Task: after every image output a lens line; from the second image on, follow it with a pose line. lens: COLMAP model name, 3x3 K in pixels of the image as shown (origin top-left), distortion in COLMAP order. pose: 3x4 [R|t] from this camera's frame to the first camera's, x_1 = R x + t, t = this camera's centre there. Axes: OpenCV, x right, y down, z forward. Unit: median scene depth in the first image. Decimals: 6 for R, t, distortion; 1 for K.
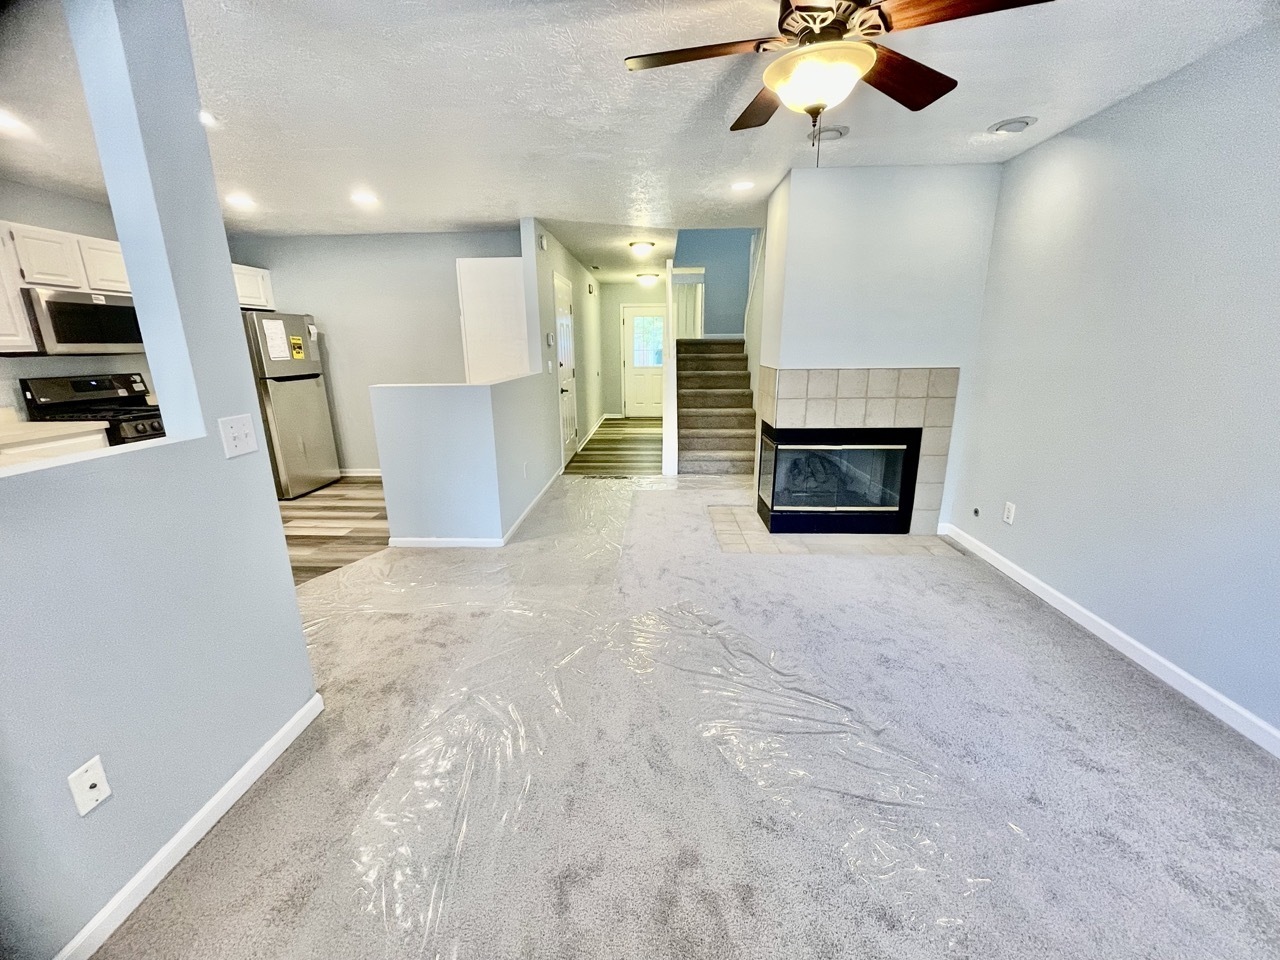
lens RADIAL K [[516.8, 0, 635.8], [0, 516.8, 477.0], [0, 0, 1]] dist [-0.004667, -0.001219]
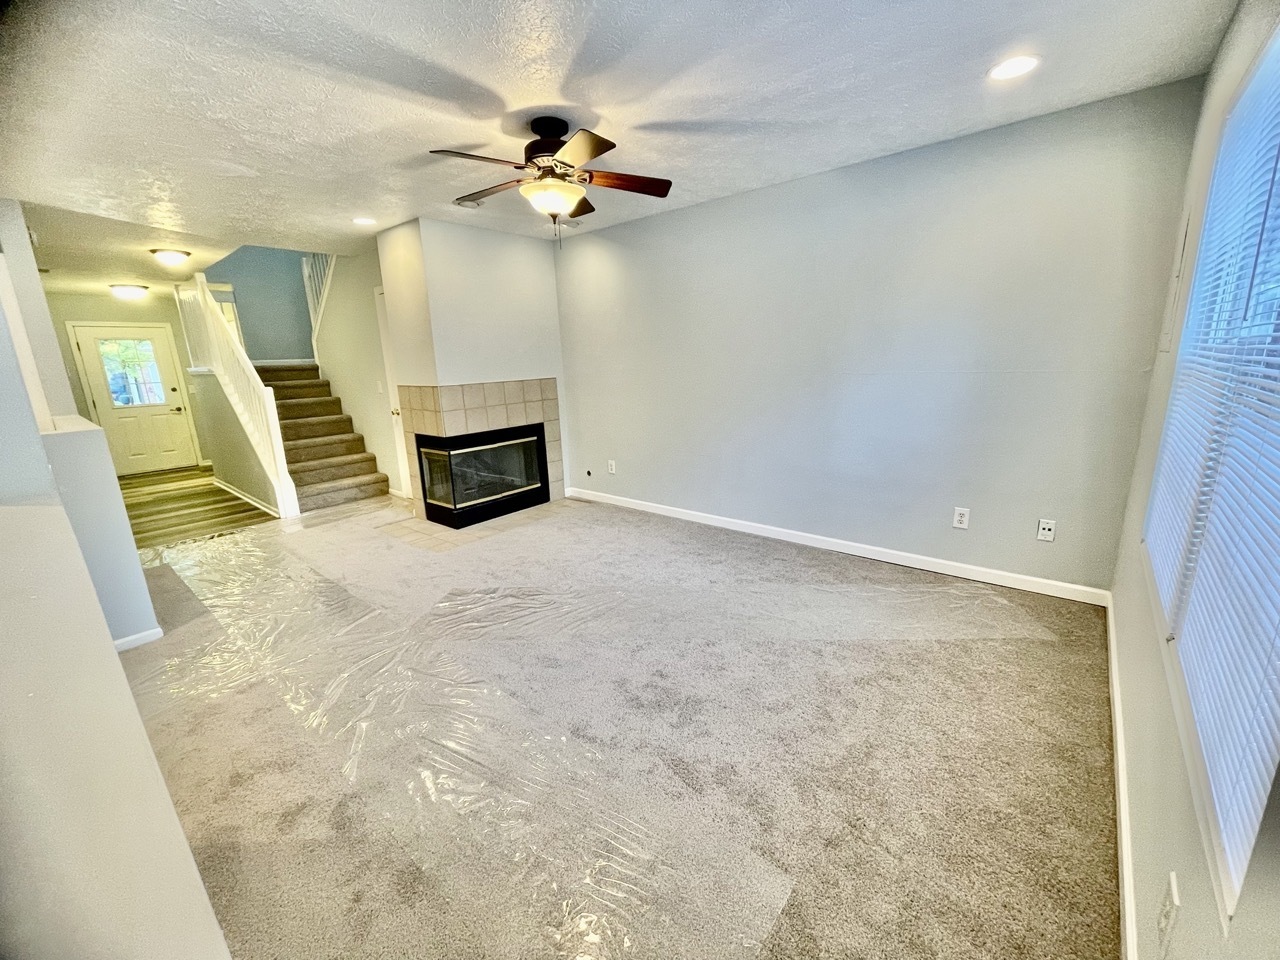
lens RADIAL K [[516.8, 0, 640.8], [0, 516.8, 479.4], [0, 0, 1]] dist [-0.004667, -0.001219]
pose [[0.609612, -0.196090, 0.768064, -0.363913], [0.227390, 0.971459, 0.067538, 0.017379], [-0.759386, 0.133478, 0.636802, -0.050147]]
